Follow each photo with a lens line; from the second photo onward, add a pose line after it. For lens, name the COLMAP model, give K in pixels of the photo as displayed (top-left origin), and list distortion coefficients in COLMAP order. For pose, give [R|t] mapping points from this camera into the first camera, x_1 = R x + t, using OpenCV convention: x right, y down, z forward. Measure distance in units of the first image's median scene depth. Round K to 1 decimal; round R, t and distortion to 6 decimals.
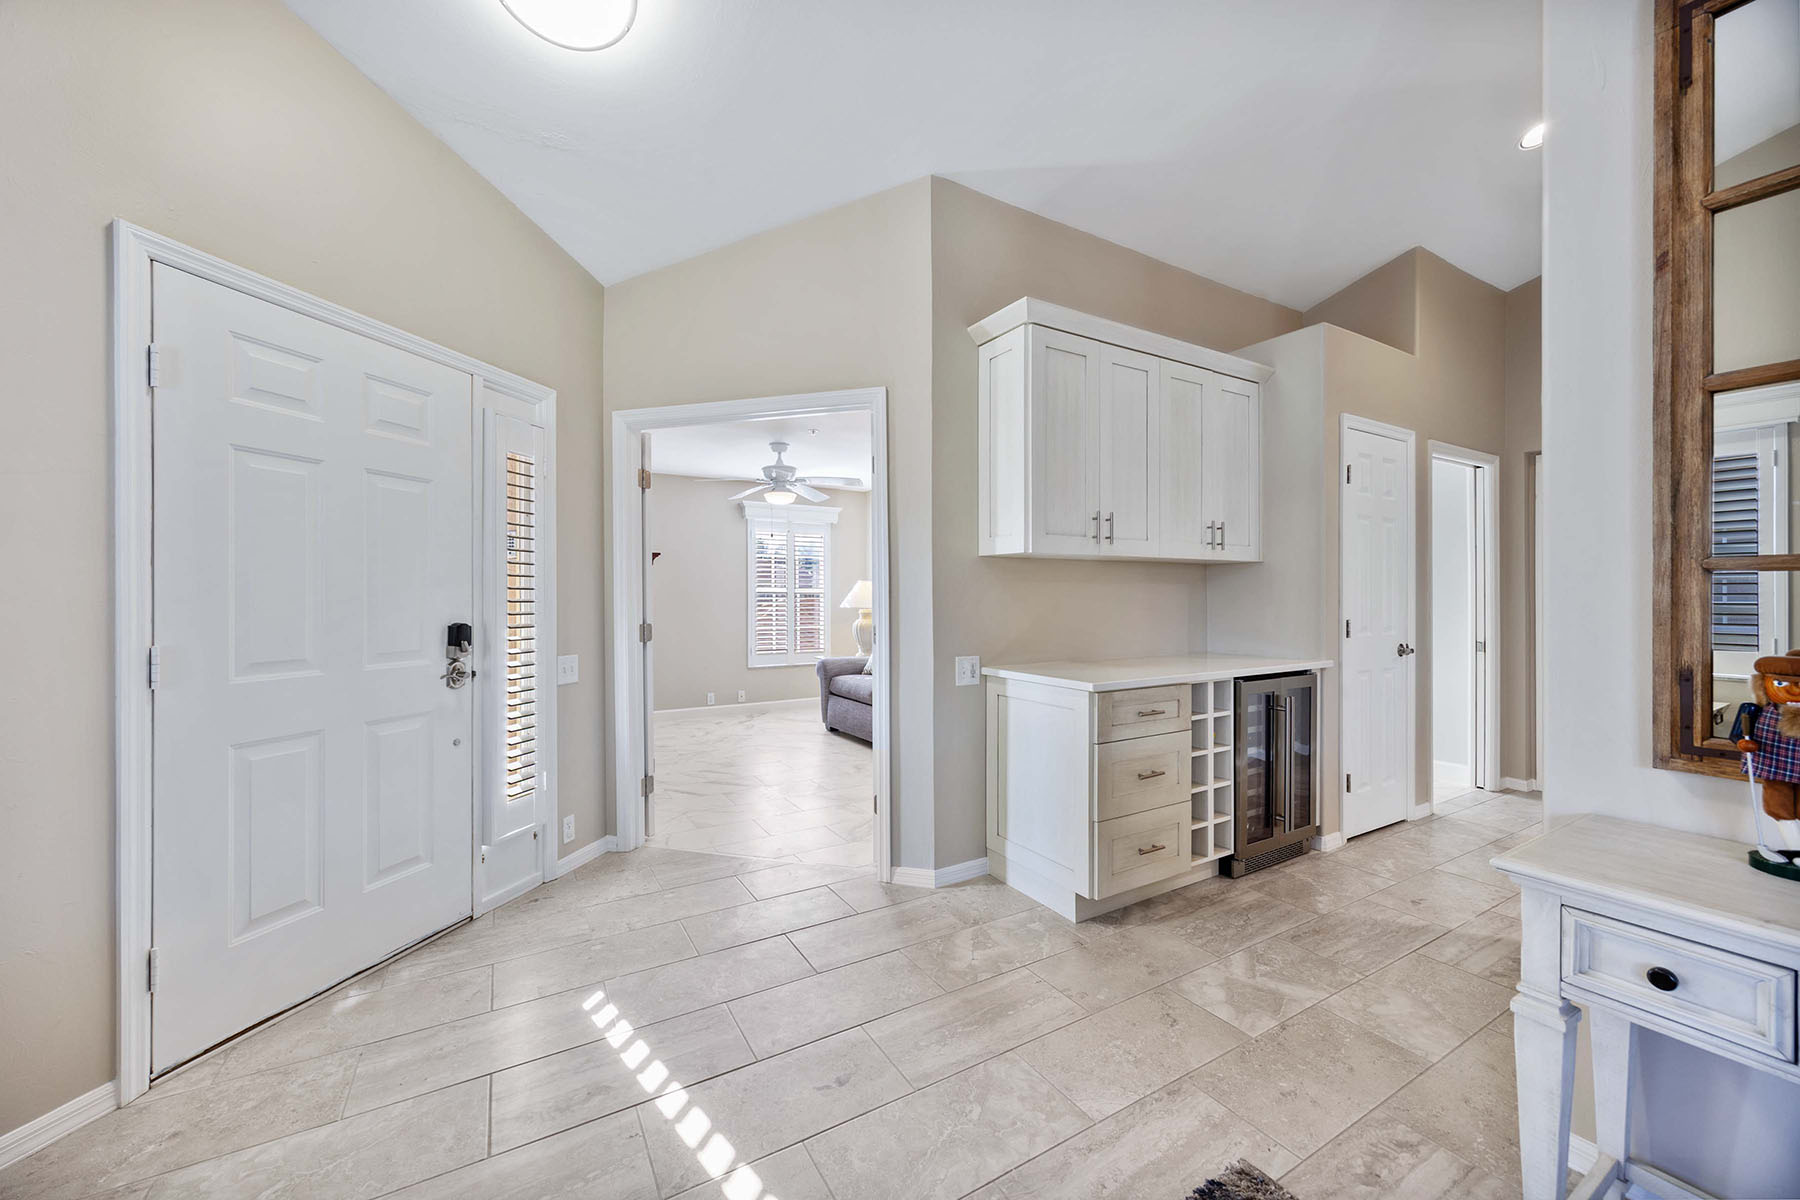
lens RADIAL K [[701.5, 0, 900.0], [0, 701.5, 600.0], [0, 0, 1]] dist [-0.001166, -0.000267]
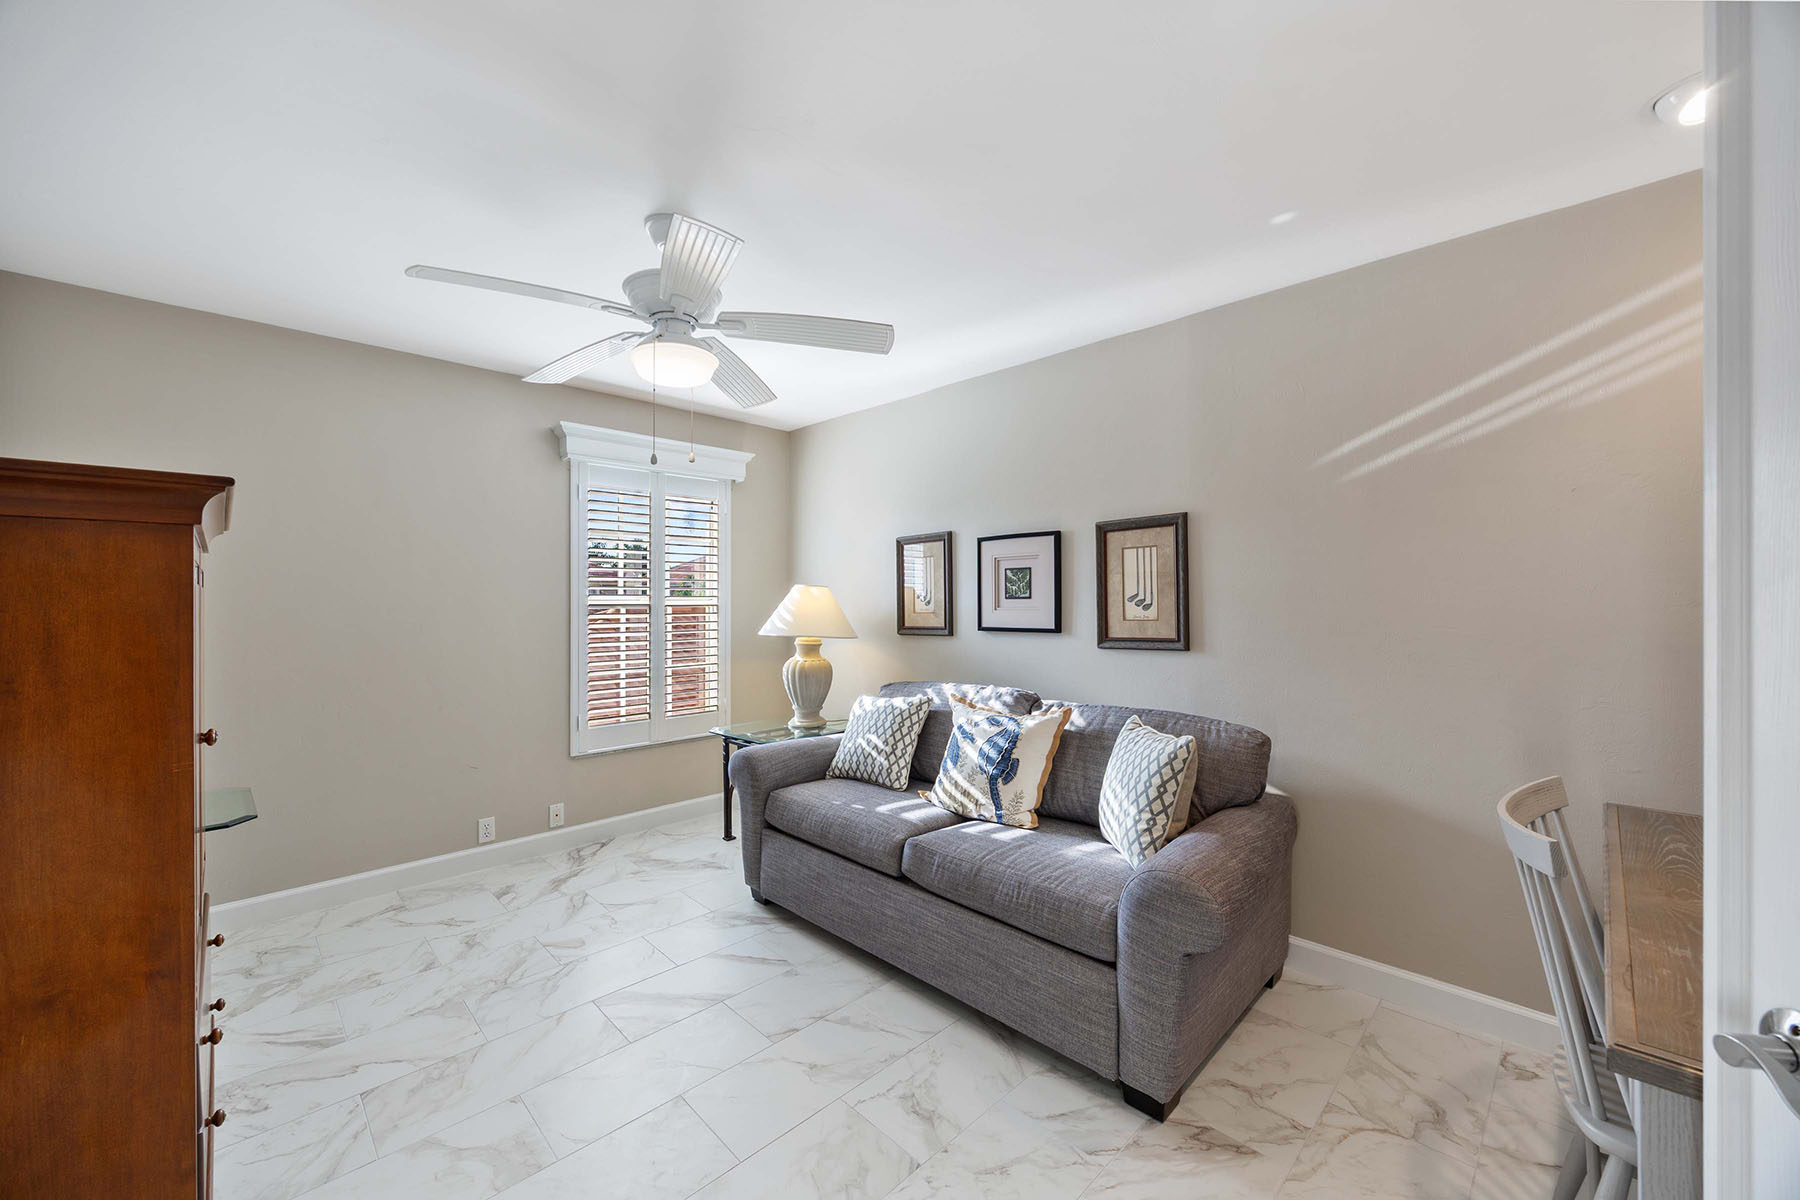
lens RADIAL K [[701.5, 0, 900.0], [0, 701.5, 600.0], [0, 0, 1]] dist [-0.001166, -0.000267]
pose [[0.972381, 0.003387, 0.233376, -0.106841], [-0.001925, 0.999977, -0.006492, -0.011998], [-0.233393, 0.005863, 0.972365, 0.463293]]
